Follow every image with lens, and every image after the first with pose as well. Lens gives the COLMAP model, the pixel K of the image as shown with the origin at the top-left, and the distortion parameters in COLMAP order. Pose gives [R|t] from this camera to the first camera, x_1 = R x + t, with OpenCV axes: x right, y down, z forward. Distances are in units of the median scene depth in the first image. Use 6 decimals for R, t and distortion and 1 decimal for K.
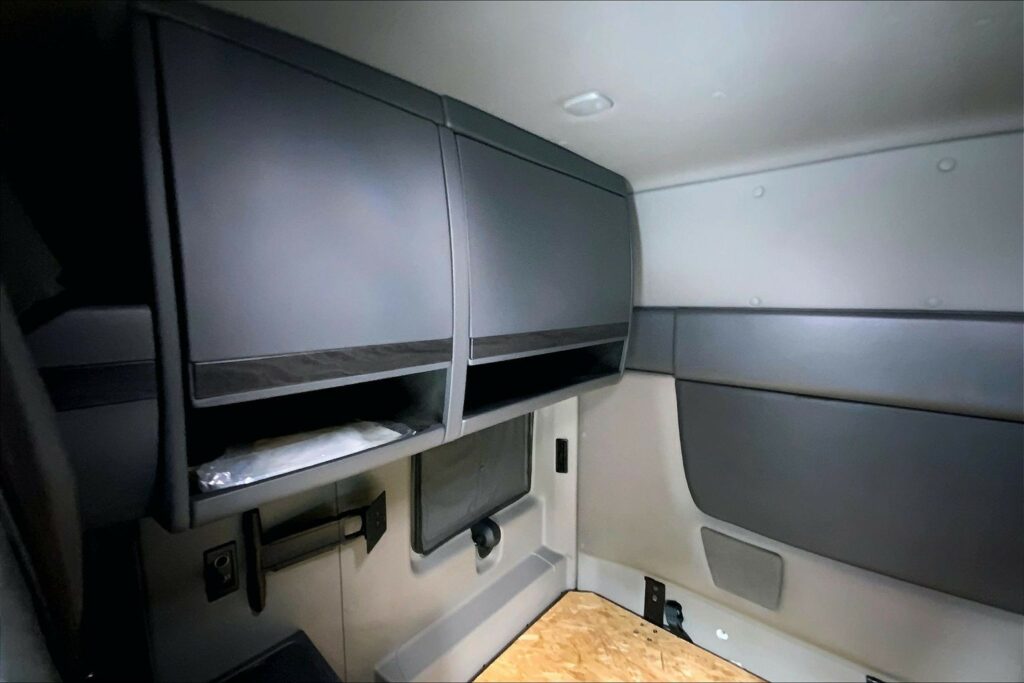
lens RADIAL K [[416.3, 0, 508.9], [0, 416.3, 334.2], [0, 0, 1]] dist [-0.003994, -0.005138]
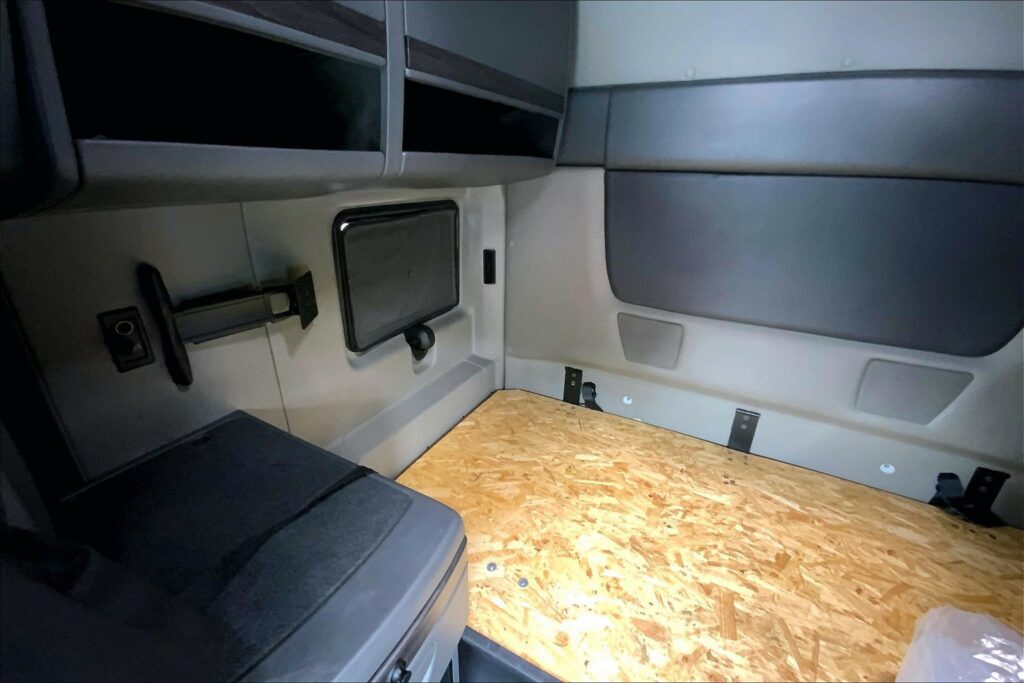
lens RADIAL K [[416.3, 0, 516.4], [0, 416.3, 327.8], [0, 0, 1]] dist [-0.003994, -0.005138]
pose [[0.972017, -0.072432, 0.223466, -0.055968], [0.002012, 0.953809, 0.300407, 0.166065], [-0.234903, -0.291551, 0.927264, 0.013087]]
